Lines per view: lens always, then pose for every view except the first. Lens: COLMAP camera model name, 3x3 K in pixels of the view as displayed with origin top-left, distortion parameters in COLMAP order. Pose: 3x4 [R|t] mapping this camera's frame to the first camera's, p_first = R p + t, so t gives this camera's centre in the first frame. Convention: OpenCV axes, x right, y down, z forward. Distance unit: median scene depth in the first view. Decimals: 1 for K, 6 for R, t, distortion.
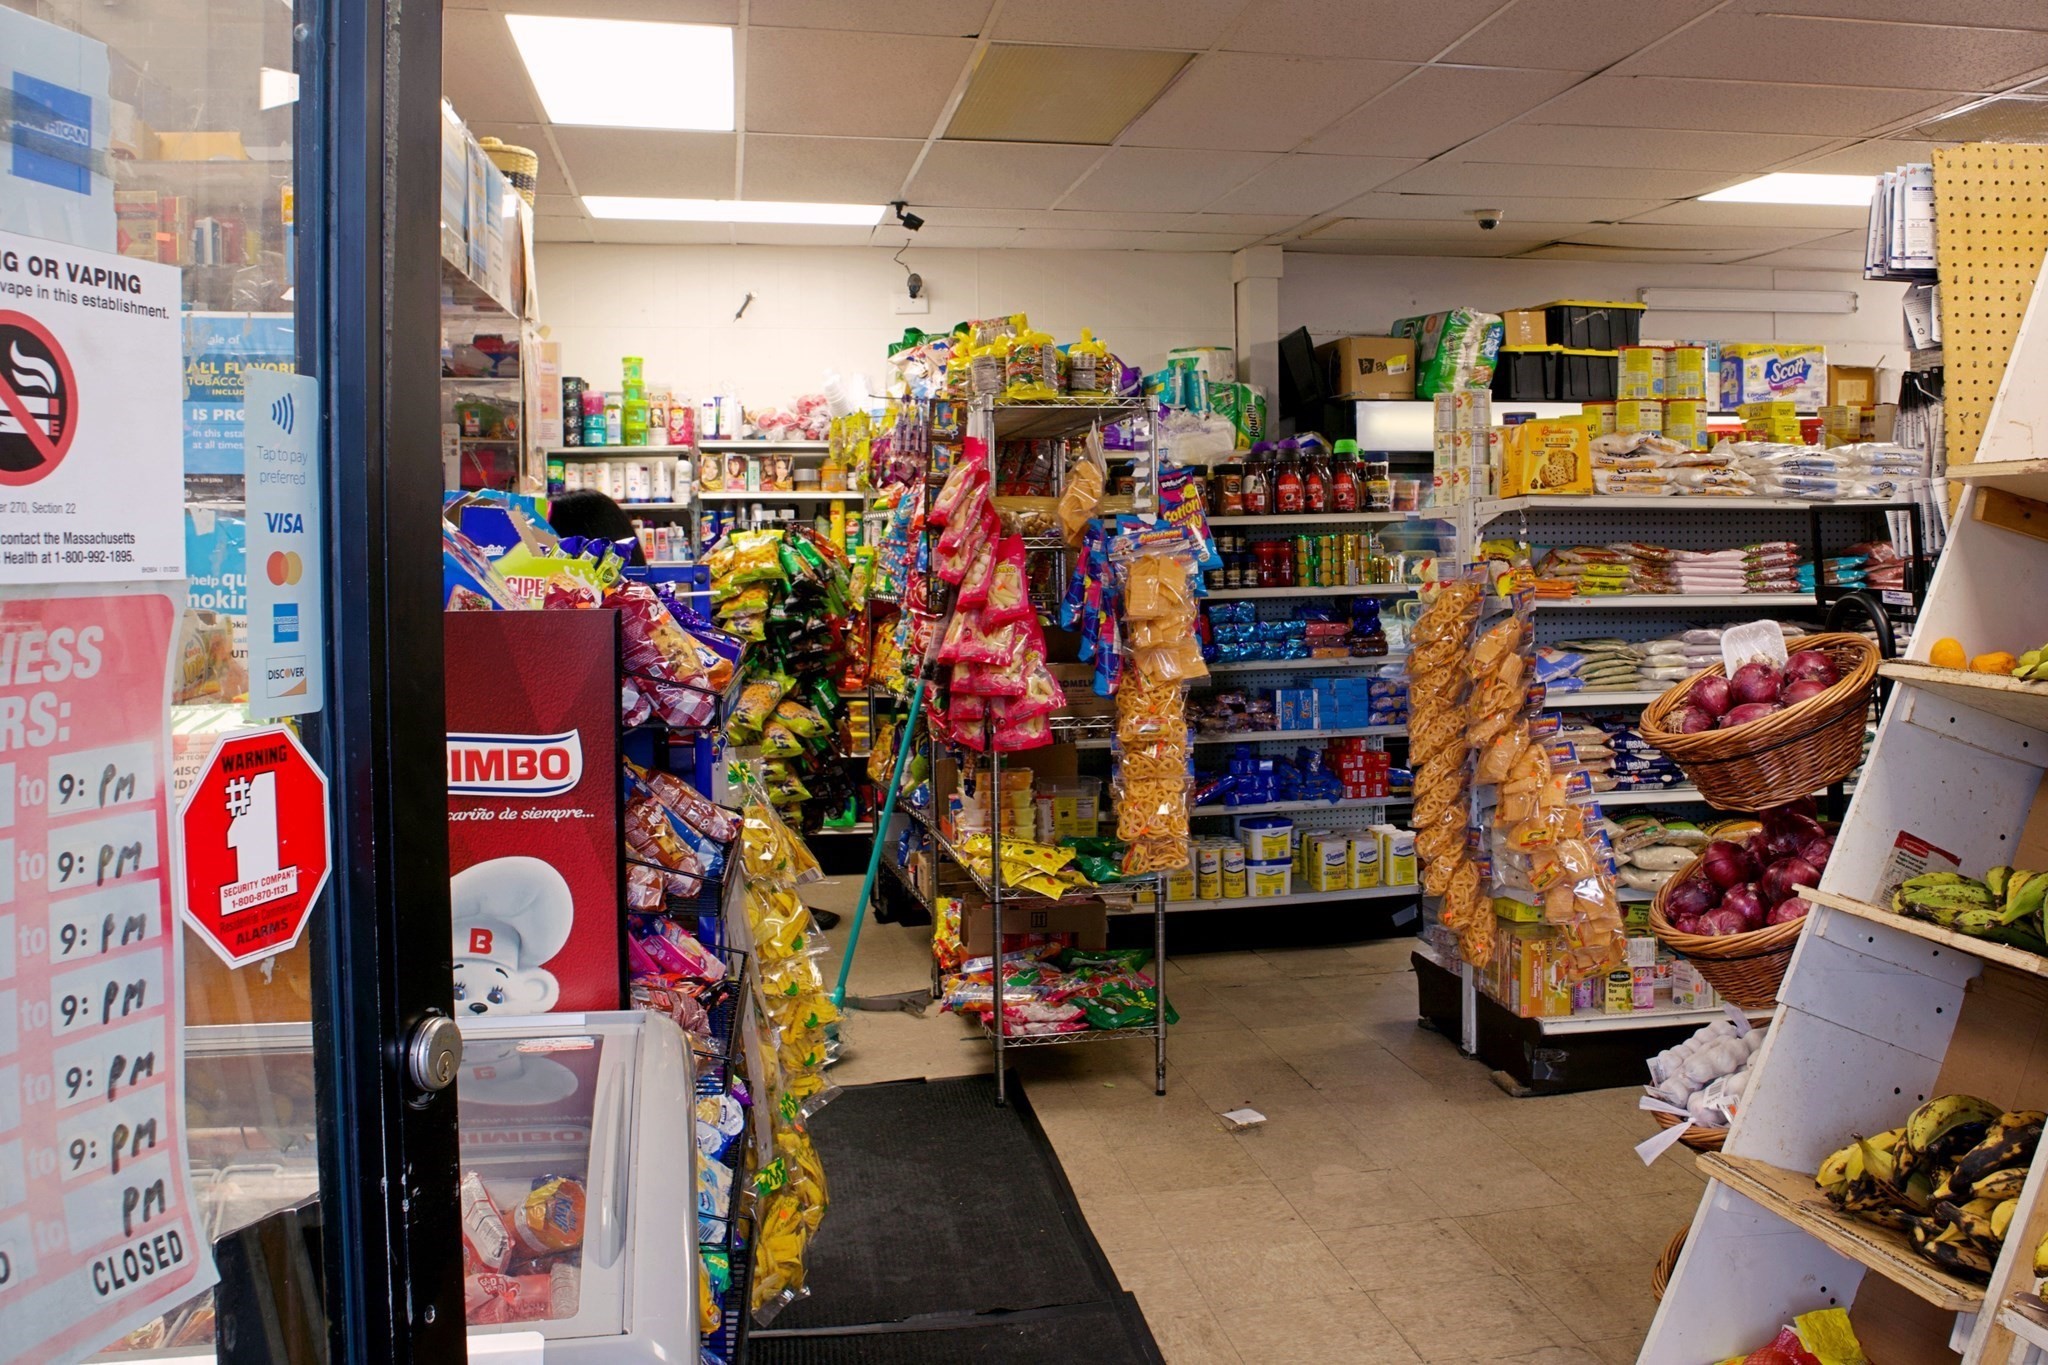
lens RADIAL K [[1772.8, 0, 1029.7], [0, 1772.8, 612.4], [0, 0, 1]] dist [-0.145072, 0.258043]
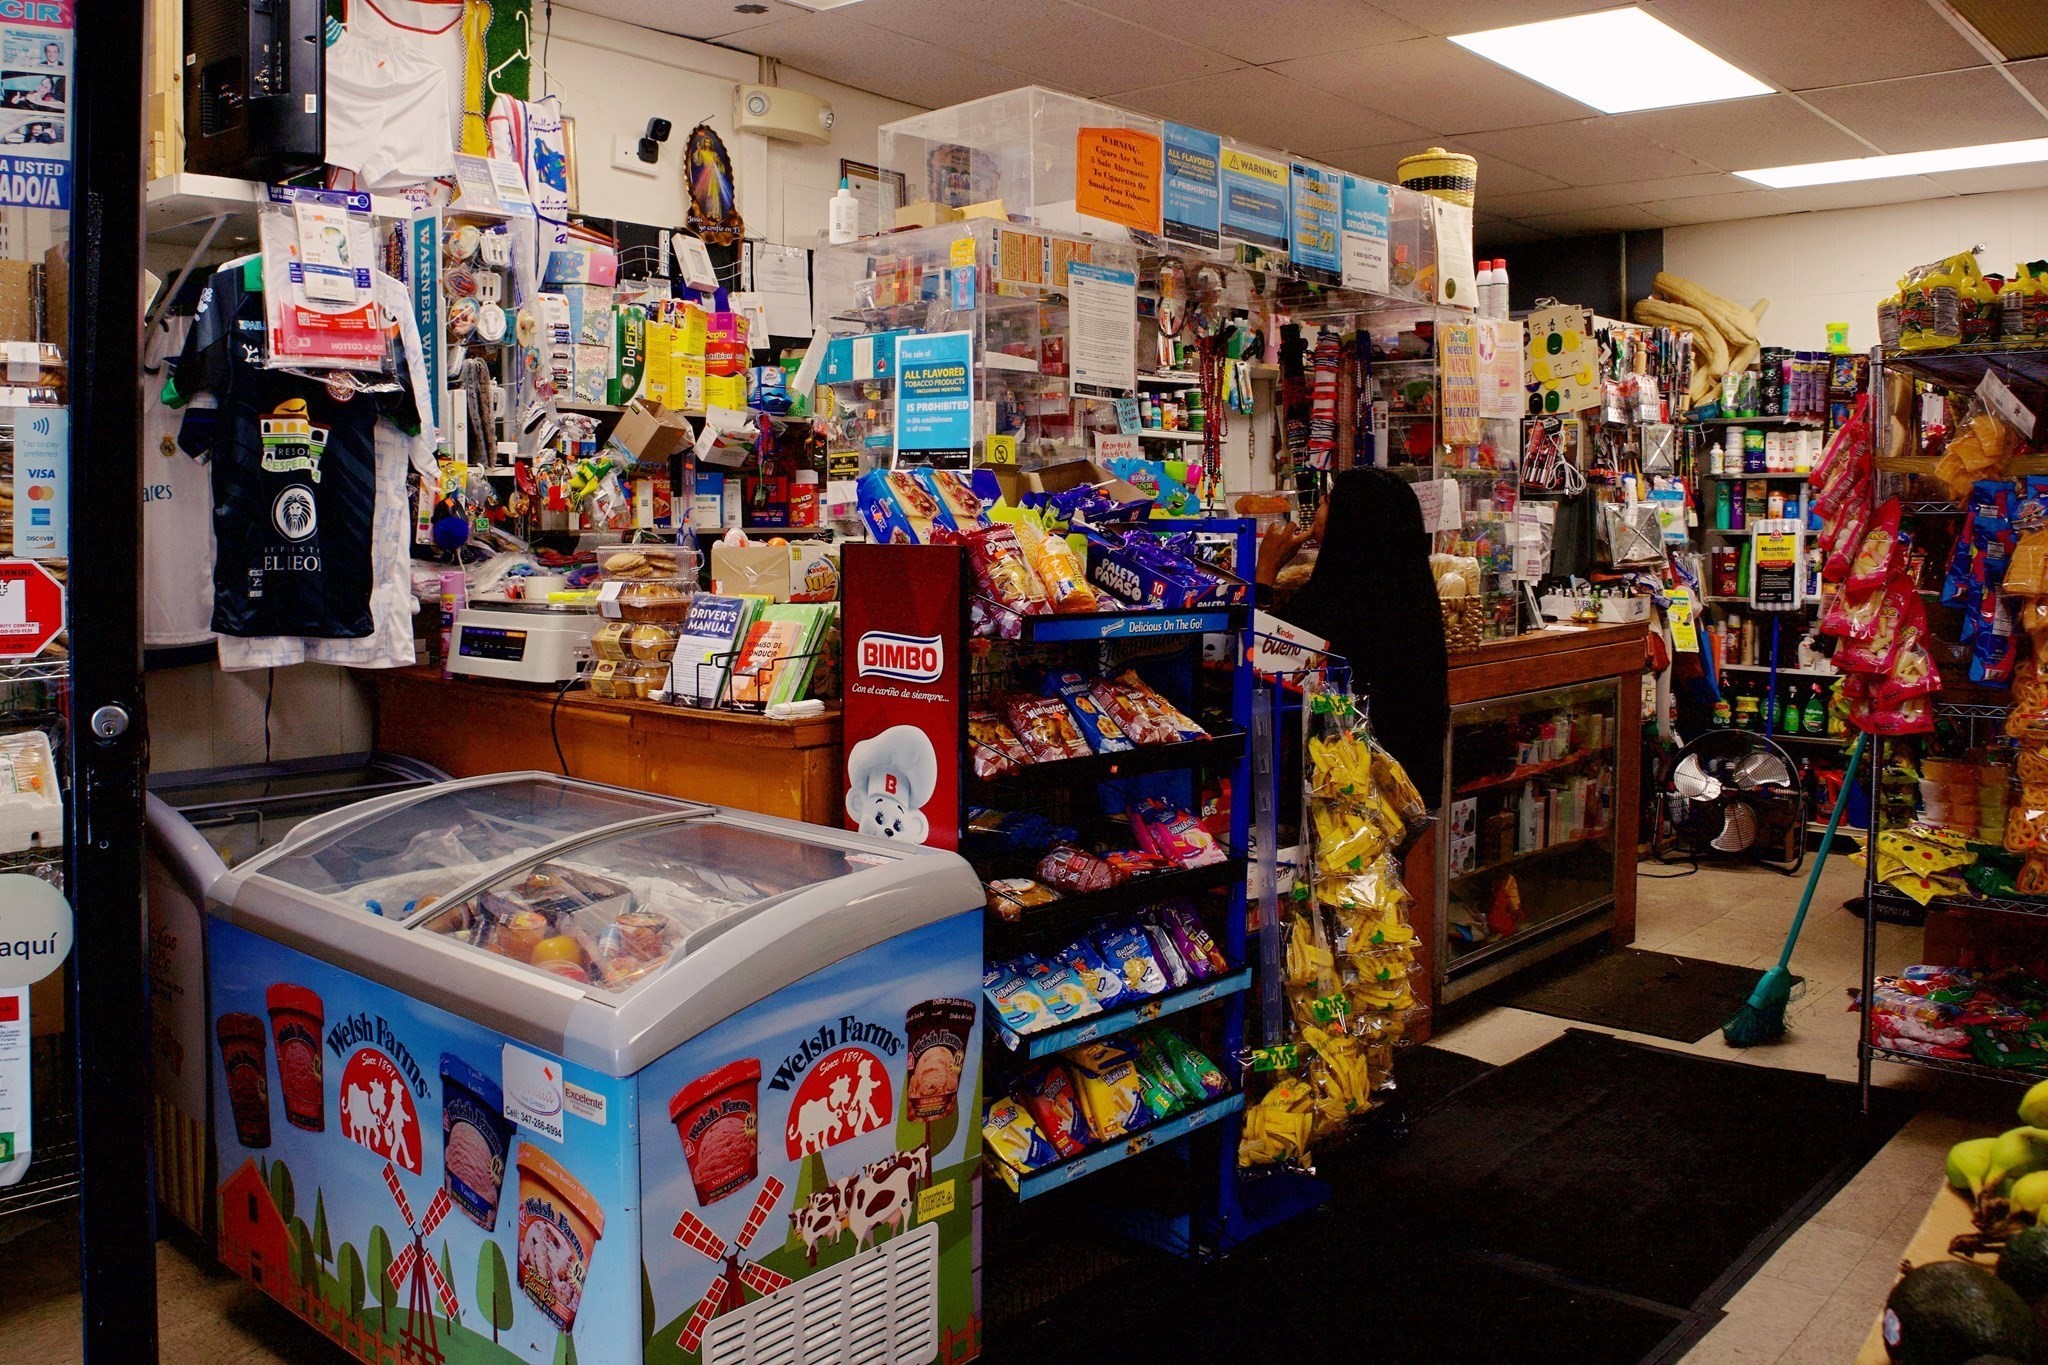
lens RADIAL K [[1695.8, 0, 1030.0], [0, 1695.8, 555.5], [0, 0, 1]] dist [-0.121247, 0.110012]
pose [[0.629454, 0.025062, -0.776634, 0.415802], [-0.037508, 0.999295, 0.001847, 0.000819], [0.776132, 0.027967, 0.629950, 0.127661]]
